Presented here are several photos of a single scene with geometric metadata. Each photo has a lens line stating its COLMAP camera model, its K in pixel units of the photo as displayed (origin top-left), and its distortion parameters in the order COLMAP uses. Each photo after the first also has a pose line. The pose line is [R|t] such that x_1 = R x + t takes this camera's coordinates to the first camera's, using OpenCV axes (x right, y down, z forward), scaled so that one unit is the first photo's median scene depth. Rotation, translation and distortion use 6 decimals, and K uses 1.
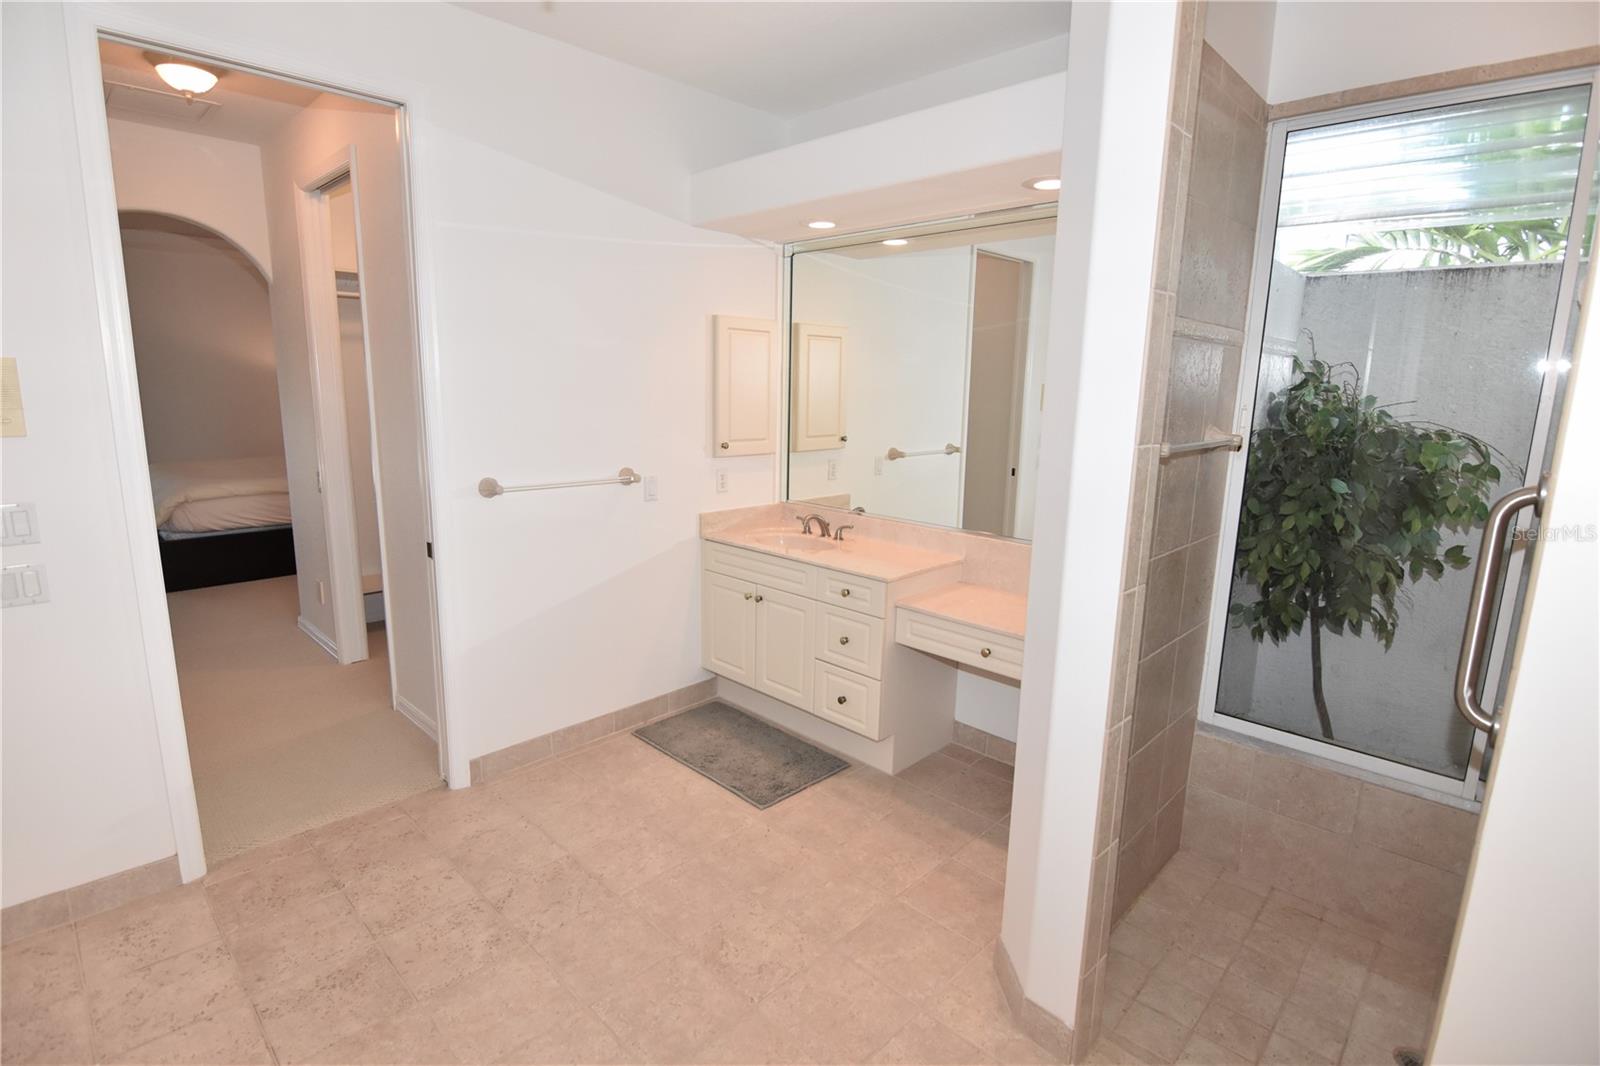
lens RADIAL K [[777.4, 0, 792.1], [0, 777.4, 530.2], [0, 0, 1]] dist [-0.002413, -0.011653]
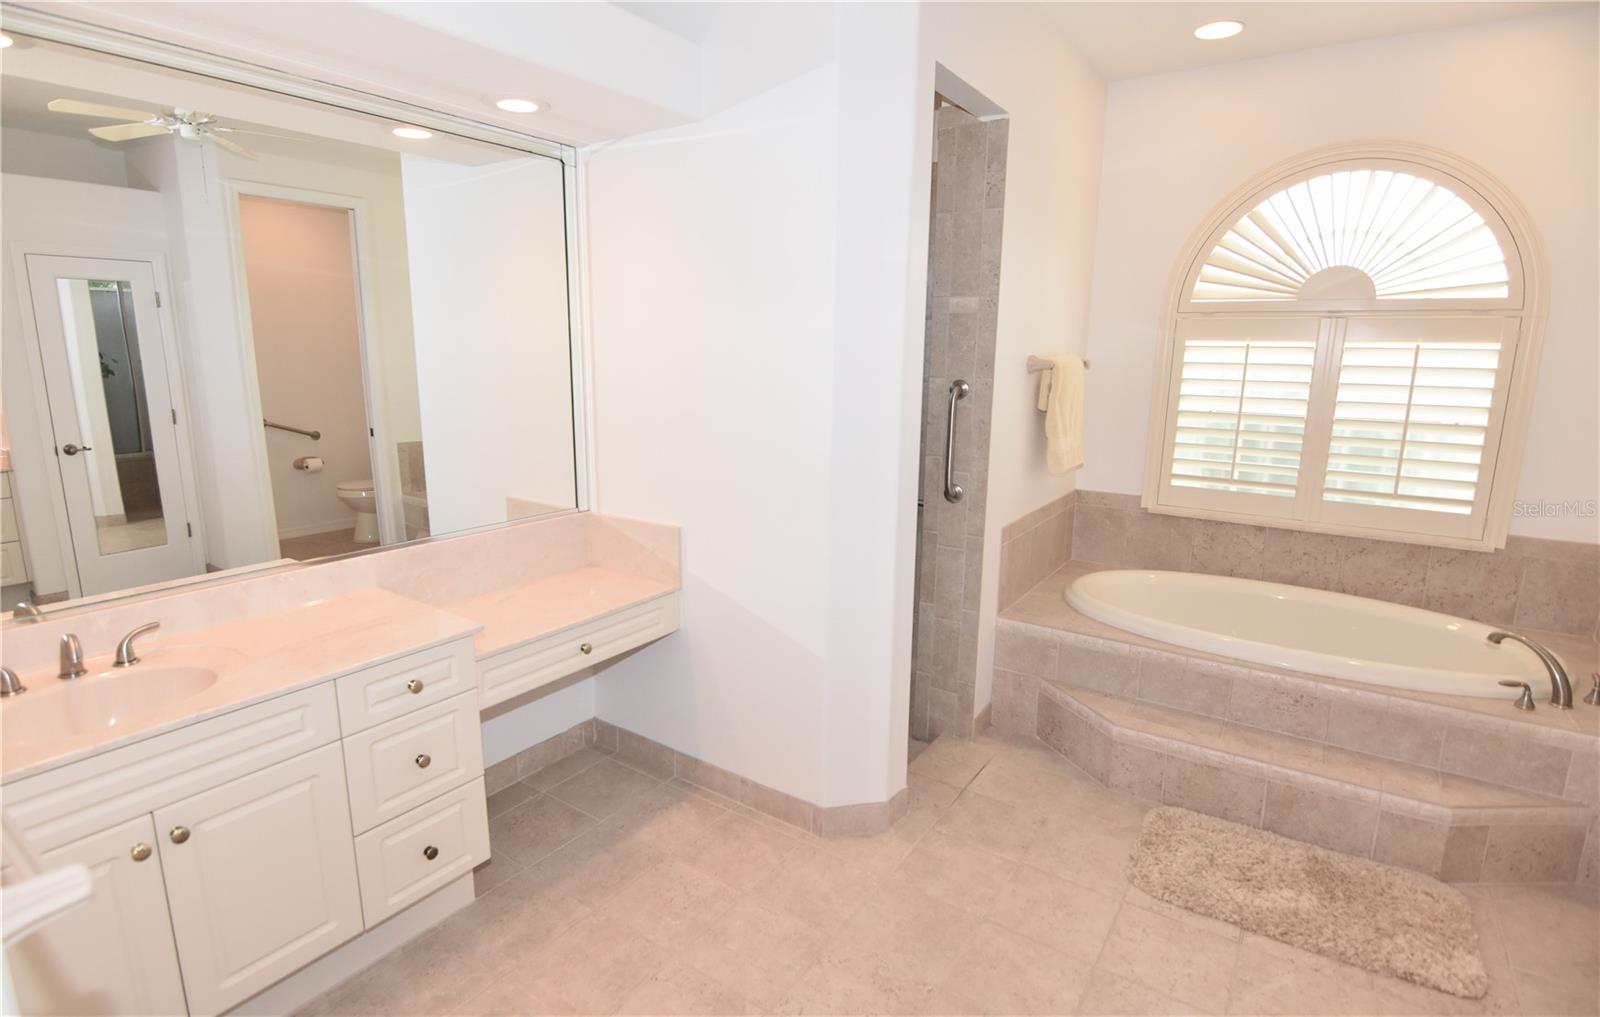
lens RADIAL K [[804.3, 0, 800.0], [0, 804.3, 508.5], [0, 0, 1]] dist [-0.002310, -0.000746]
pose [[-0.169775, -0.219857, 0.960645, -0.692784], [0.167644, 0.954145, 0.247997, -0.196135], [-0.971119, 0.203150, -0.125132, 0.939526]]
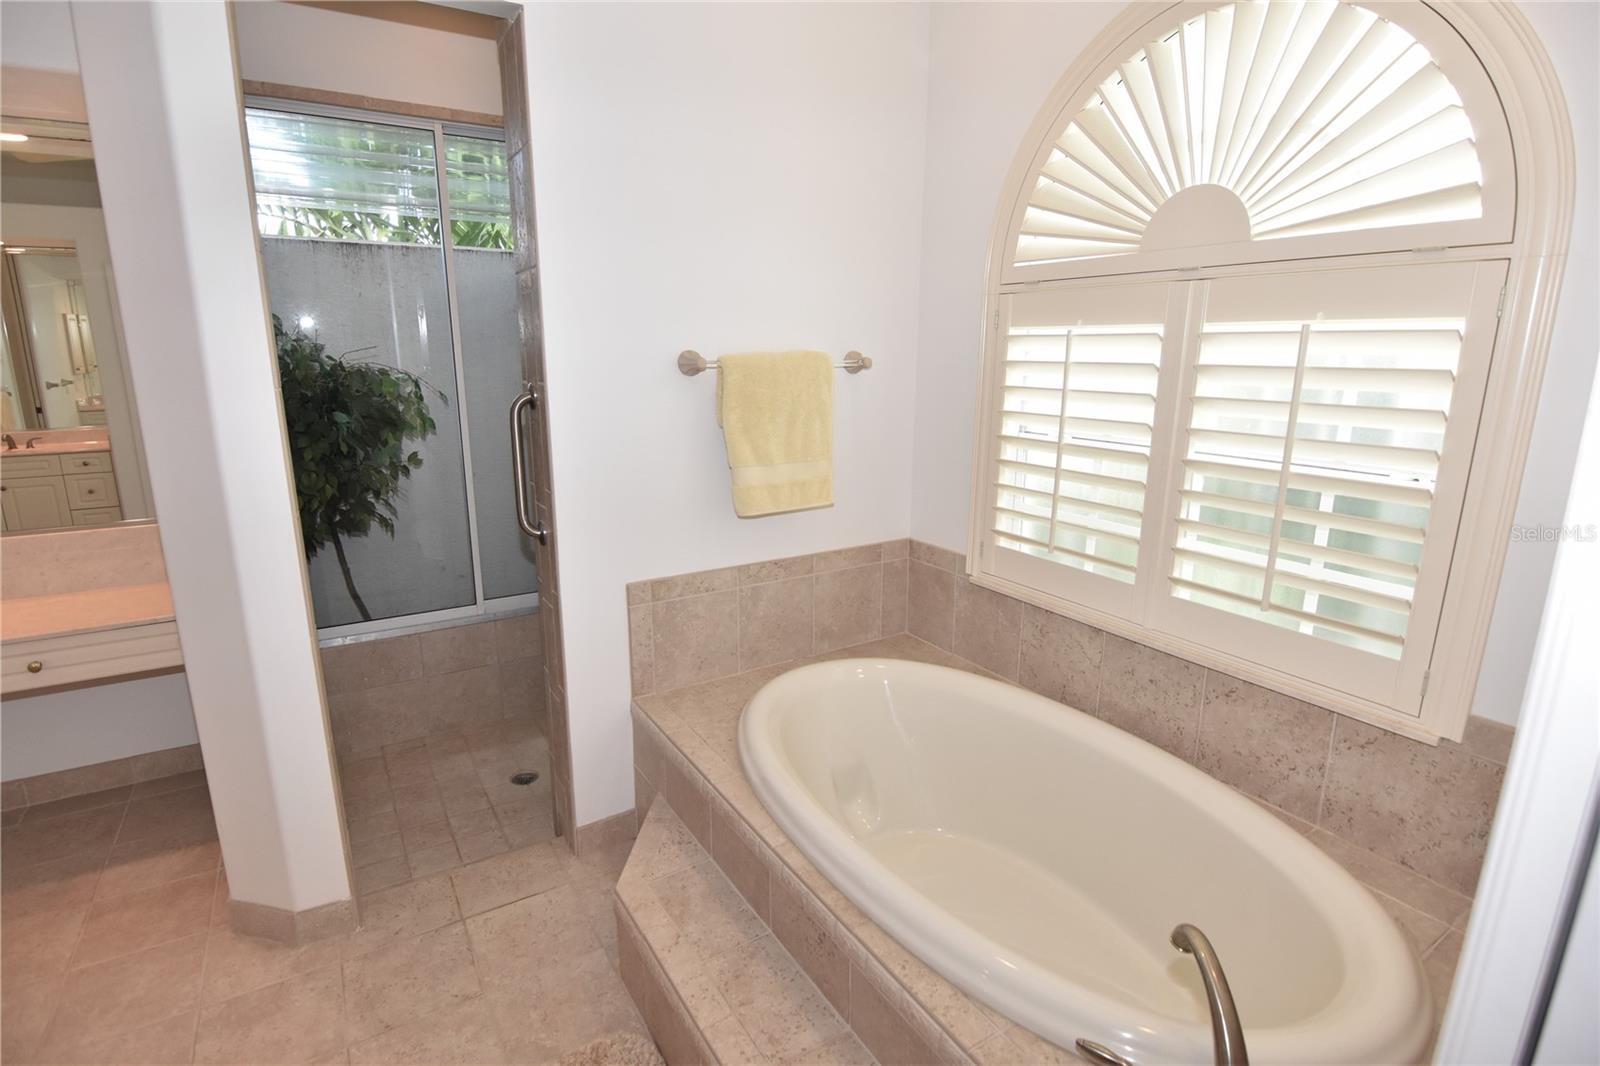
lens RADIAL K [[777.4, 0, 792.1], [0, 777.4, 530.2], [0, 0, 1]] dist [-0.002413, -0.011653]
pose [[0.249043, -0.242086, 0.937748, -0.310038], [0.183580, 0.962502, 0.199722, 0.001653], [-0.950934, 0.122412, 0.284146, -0.019832]]
